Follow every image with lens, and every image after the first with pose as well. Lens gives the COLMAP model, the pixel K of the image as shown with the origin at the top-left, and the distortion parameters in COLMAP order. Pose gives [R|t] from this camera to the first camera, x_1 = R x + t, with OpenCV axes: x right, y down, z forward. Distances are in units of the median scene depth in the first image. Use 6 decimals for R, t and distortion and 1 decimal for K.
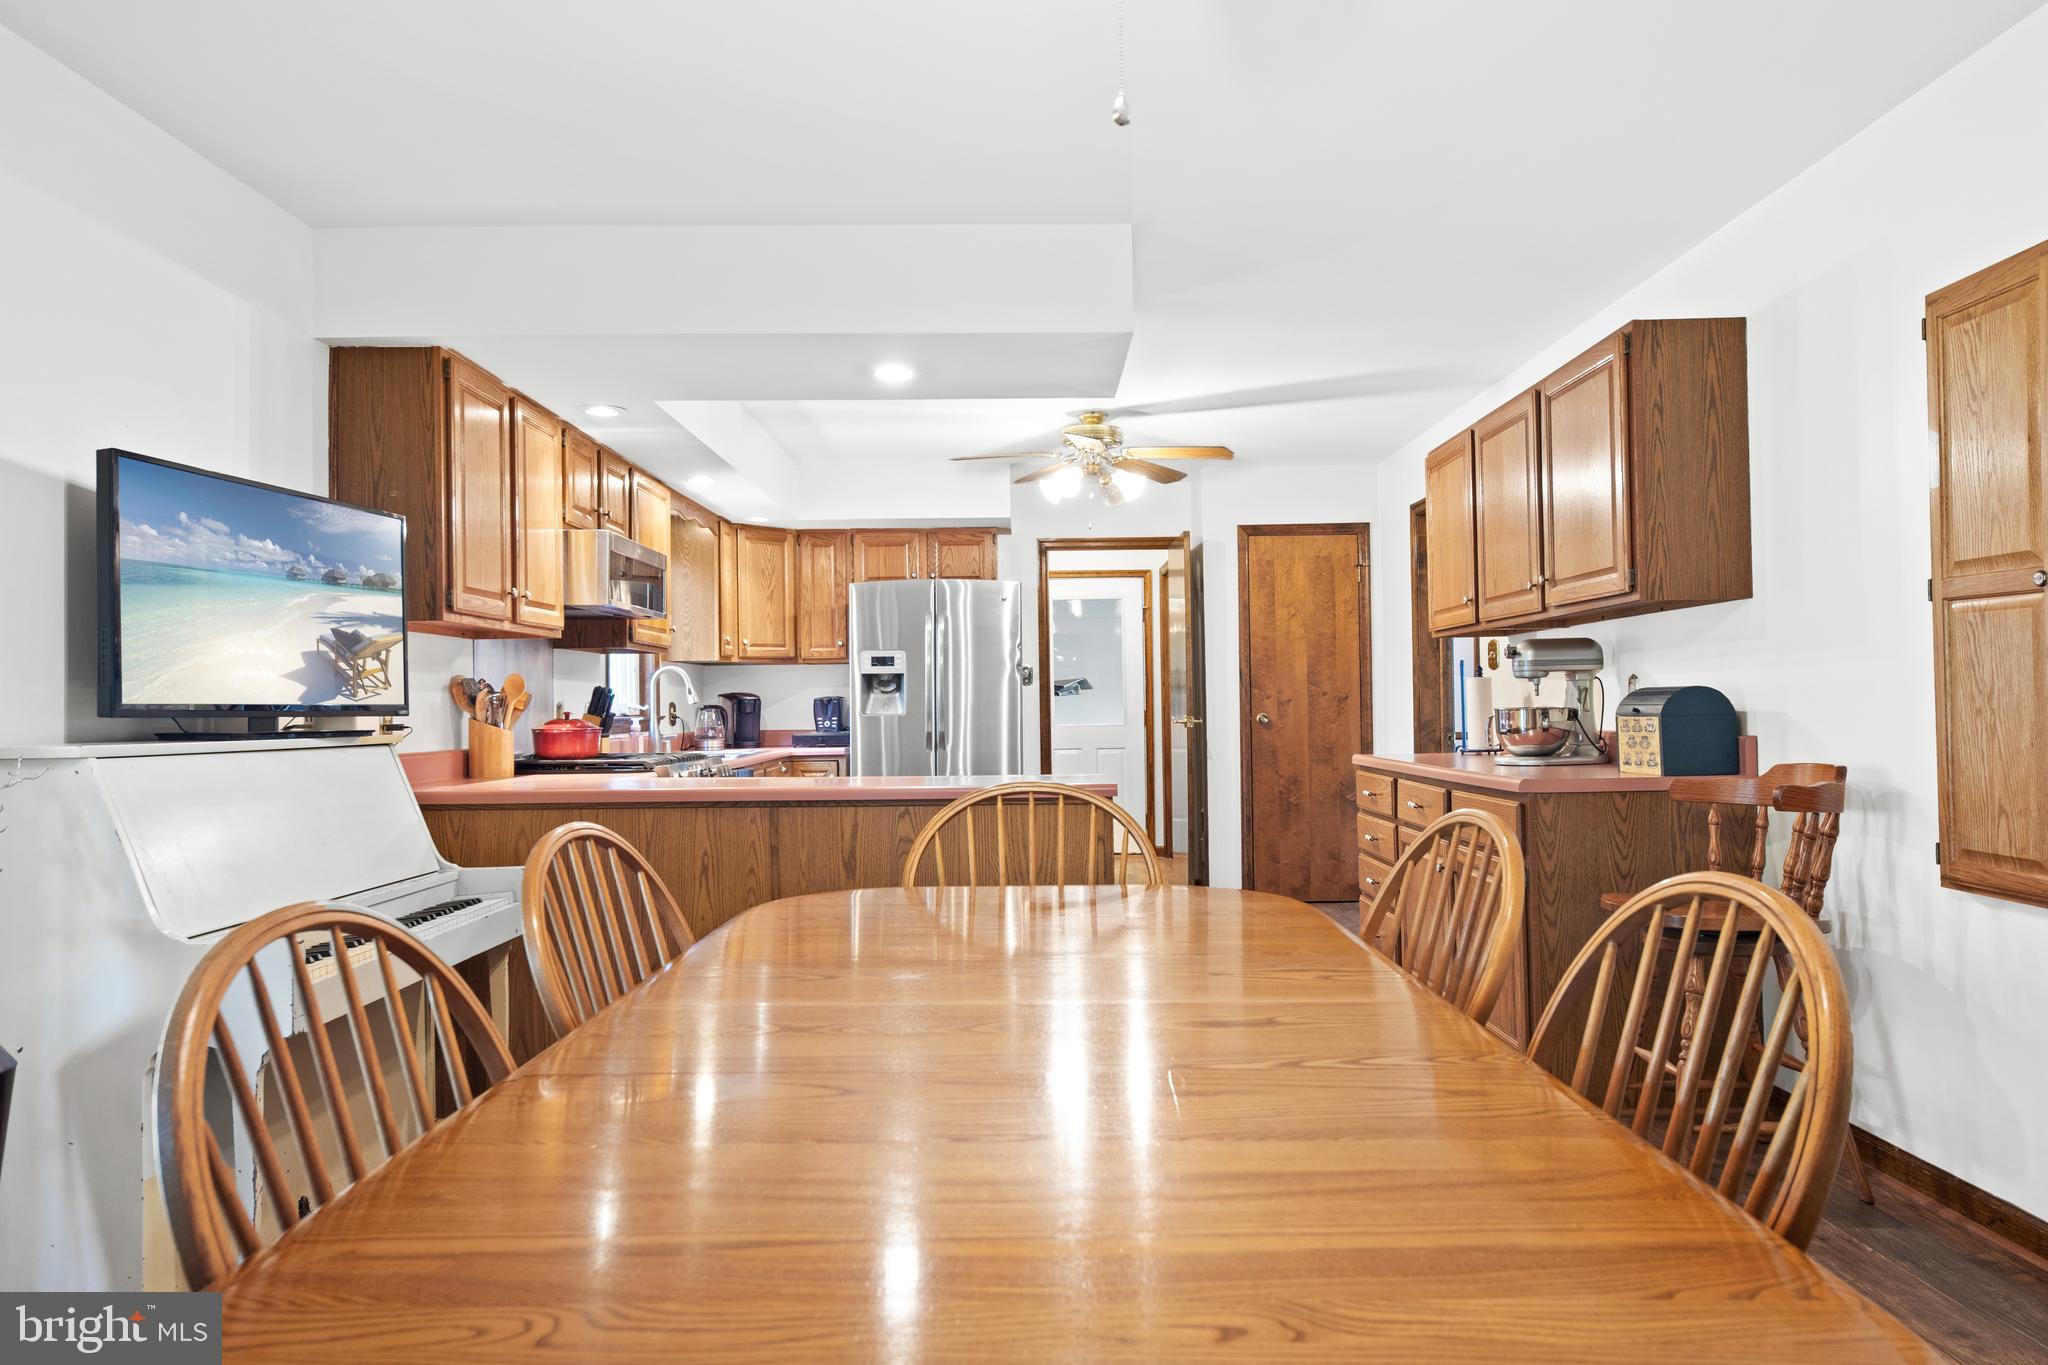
lens RADIAL K [[1299.0, 0, 1019.9], [0, 1299.0, 686.9], [0, 0, 1]] dist [-0.007410, 0.011072]
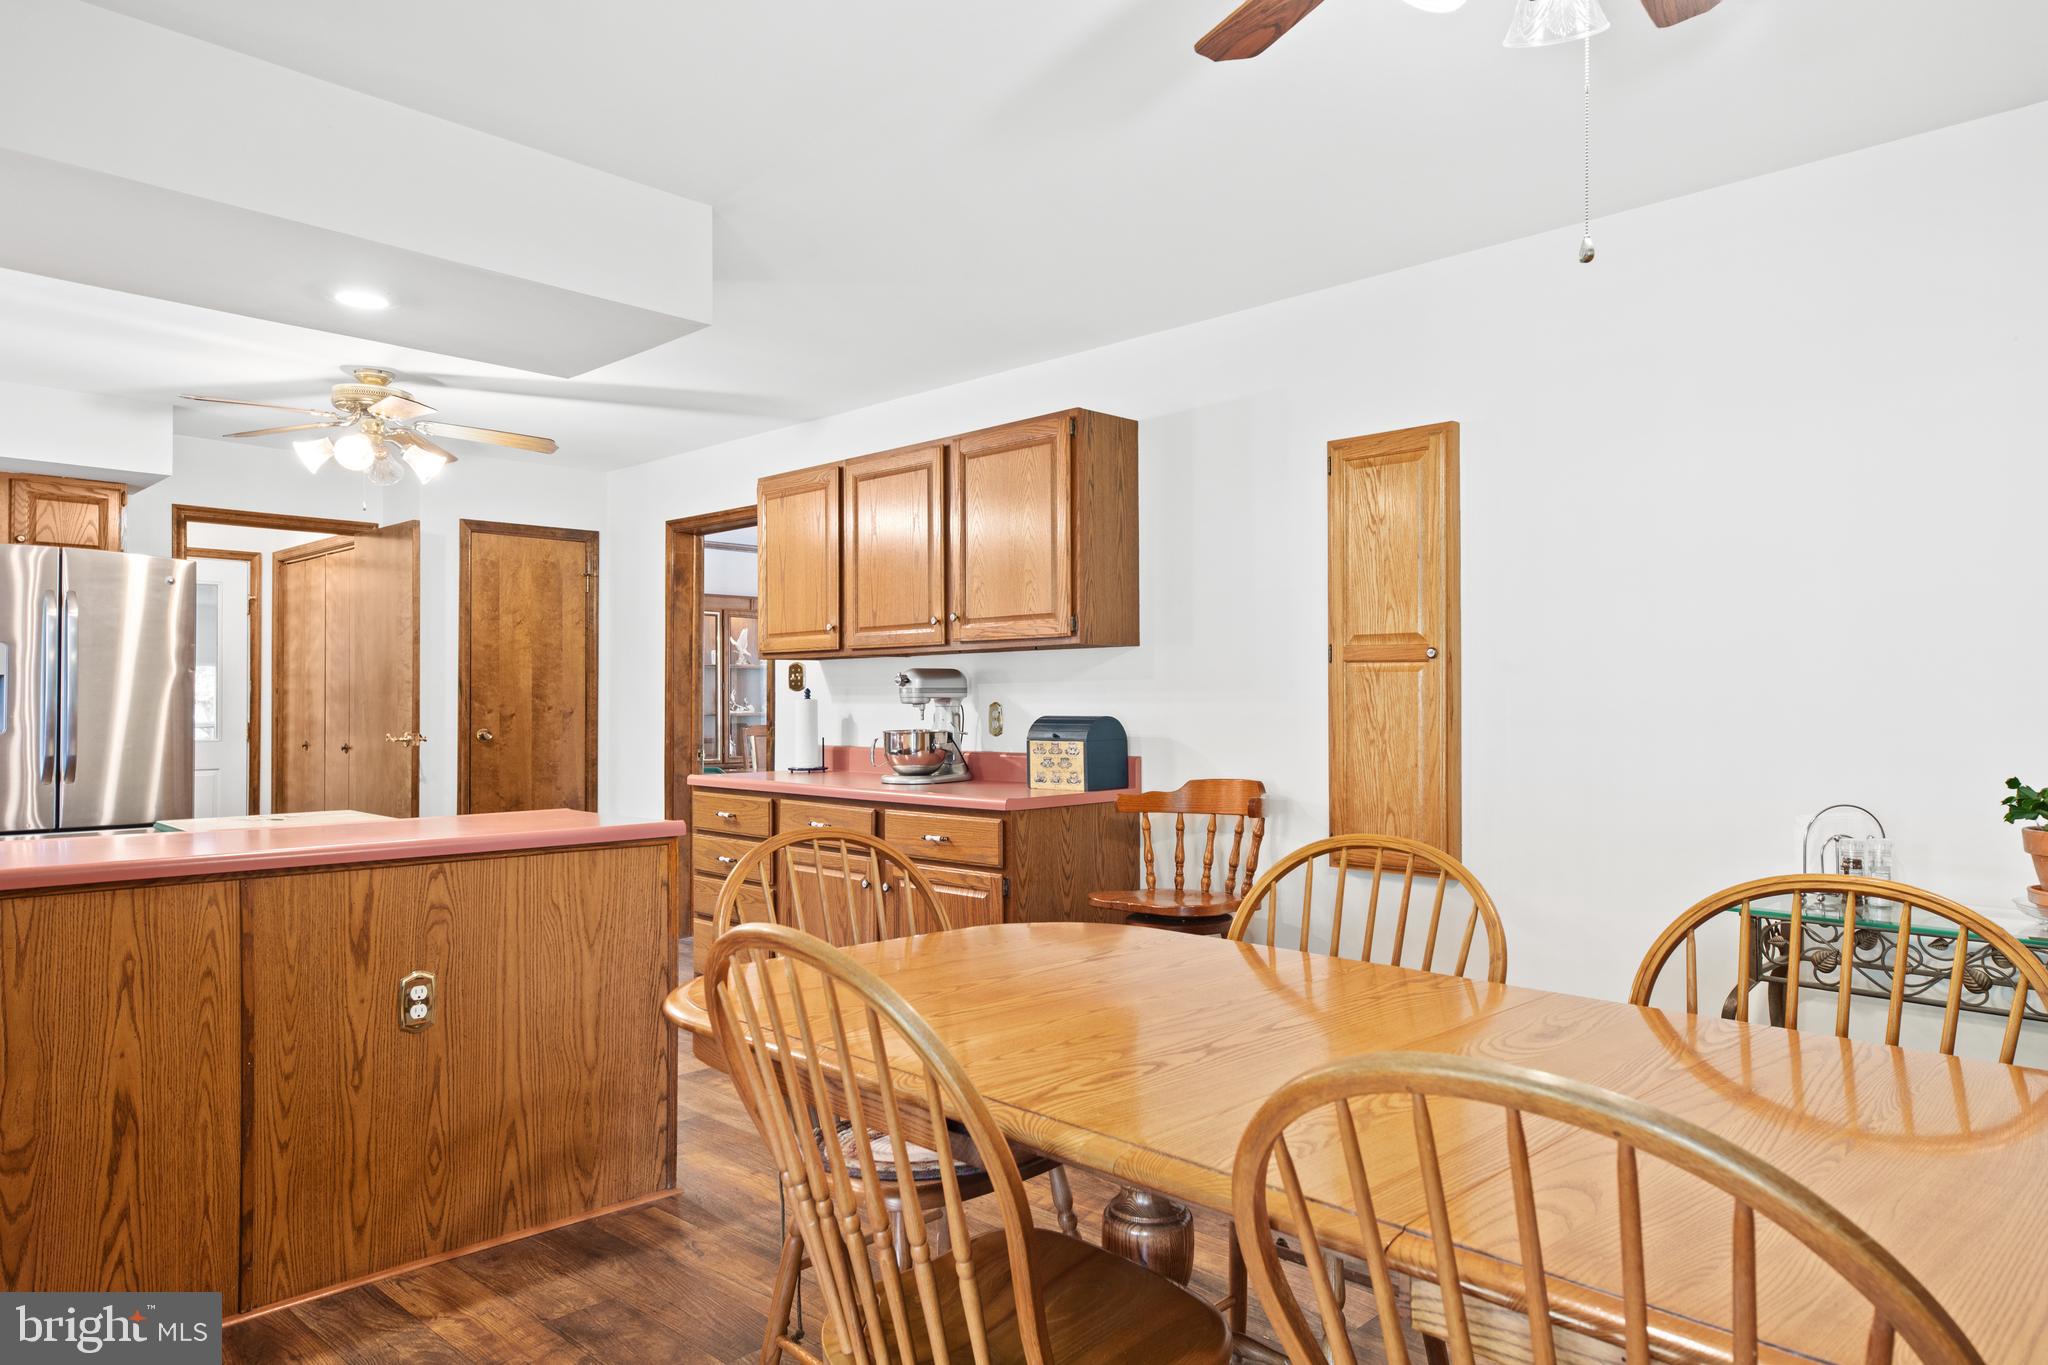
lens RADIAL K [[1299.0, 0, 1021.7], [0, 1299.0, 688.4], [0, 0, 1]] dist [-0.007410, 0.011072]
pose [[0.699026, 0.021168, 0.714783, -0.370577], [-0.019636, 0.999753, -0.010404, -0.011463], [-0.714827, -0.006763, 0.699269, 0.186448]]
